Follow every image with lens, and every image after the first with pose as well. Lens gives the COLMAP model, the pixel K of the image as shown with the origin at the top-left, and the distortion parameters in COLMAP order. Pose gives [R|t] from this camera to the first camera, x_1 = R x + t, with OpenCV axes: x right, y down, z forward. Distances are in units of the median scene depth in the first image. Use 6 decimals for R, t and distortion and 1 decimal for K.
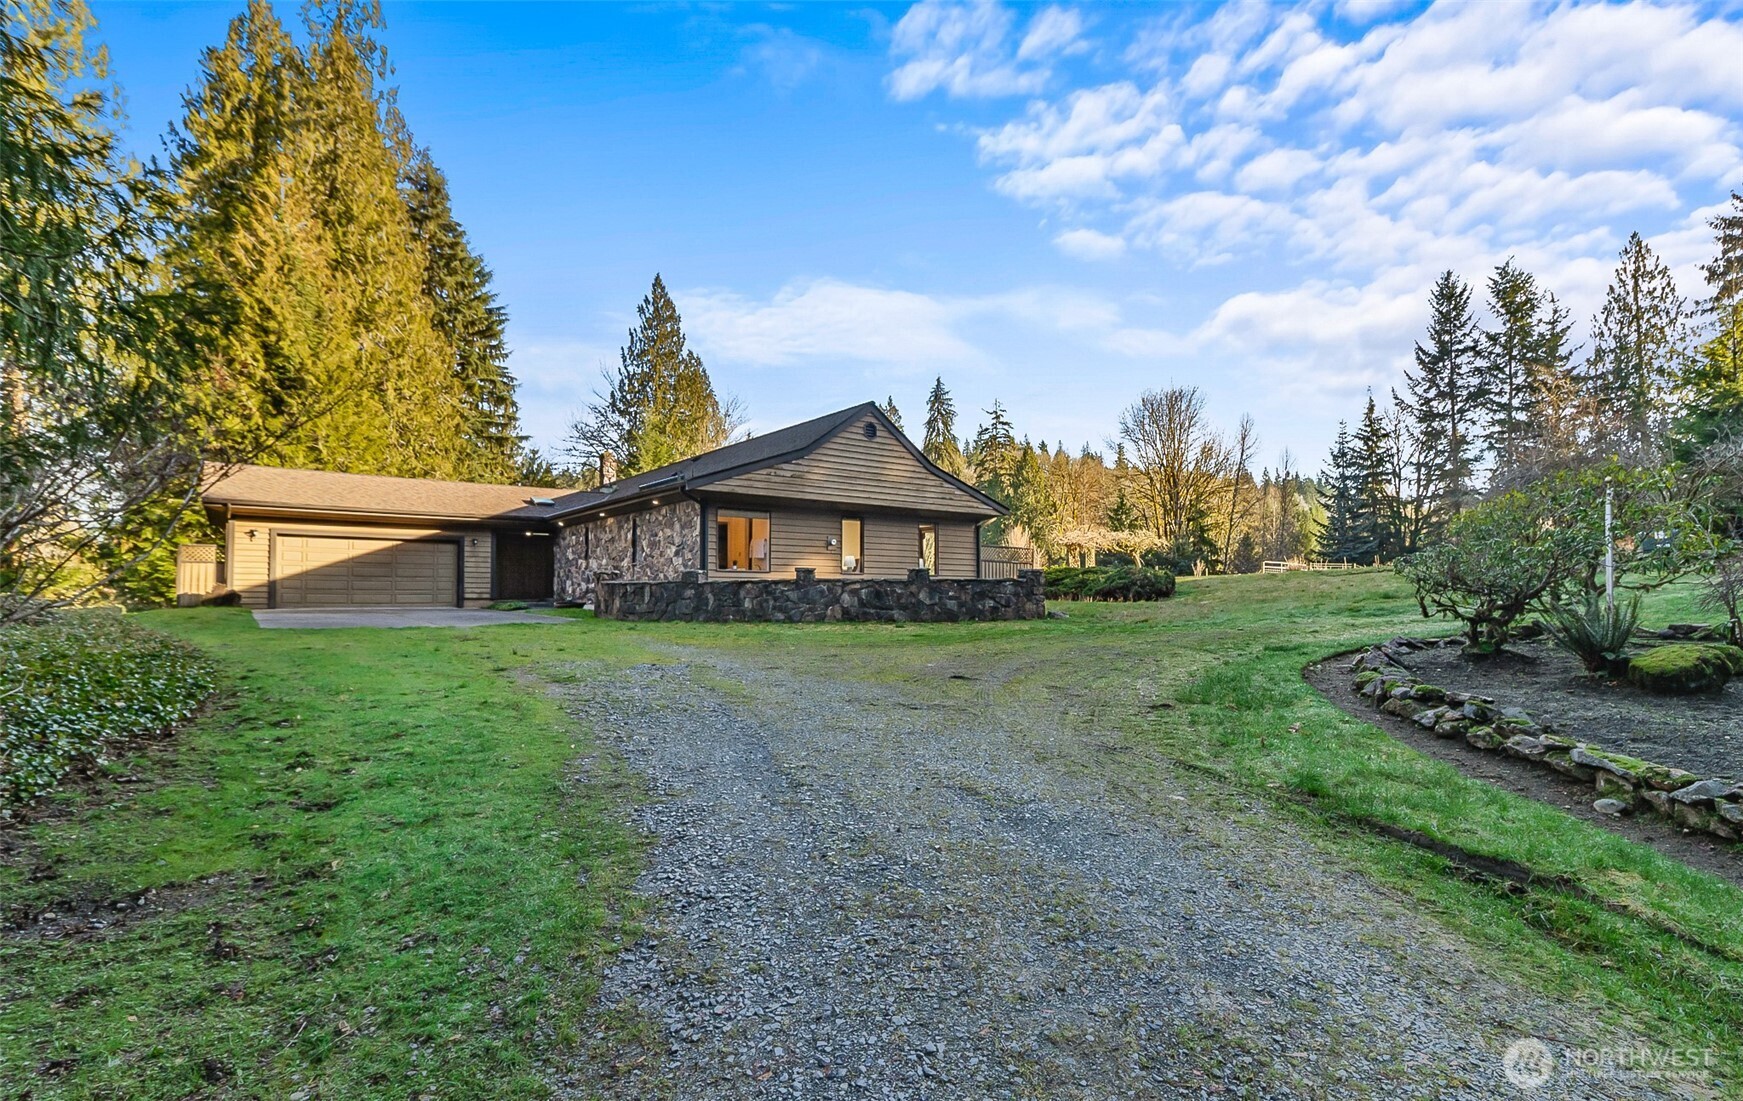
lens RADIAL K [[777.7, 0, 901.4], [0, 777.7, 548.3], [0, 0, 1]] dist [0.000185, -0.000361]
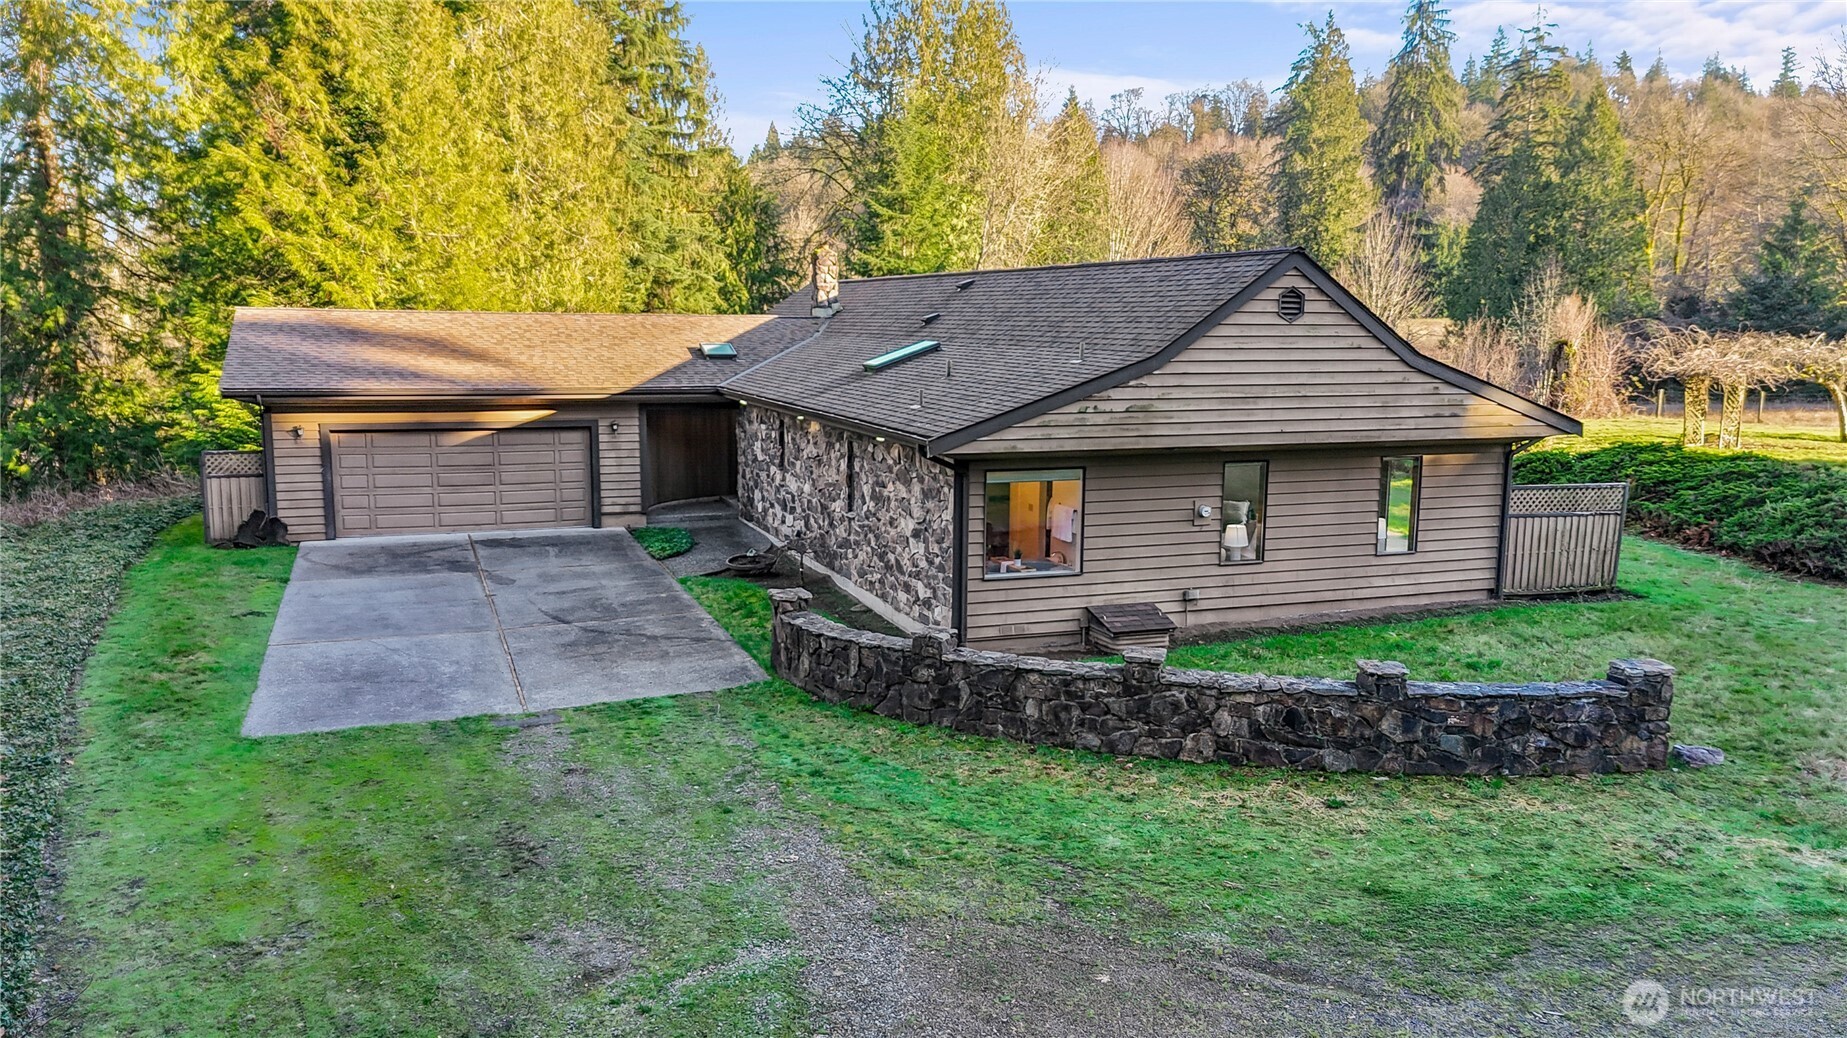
lens RADIAL K [[1328.2, 0, 923.5], [0, 1328.2, 519.0], [0, 0, 1]] dist [0.074179, -0.083972]
pose [[0.955548, 0.051028, -0.290387, -0.012817], [-0.013136, 0.991299, 0.130971, -0.167092], [0.294544, -0.121334, 0.947904, 0.139628]]
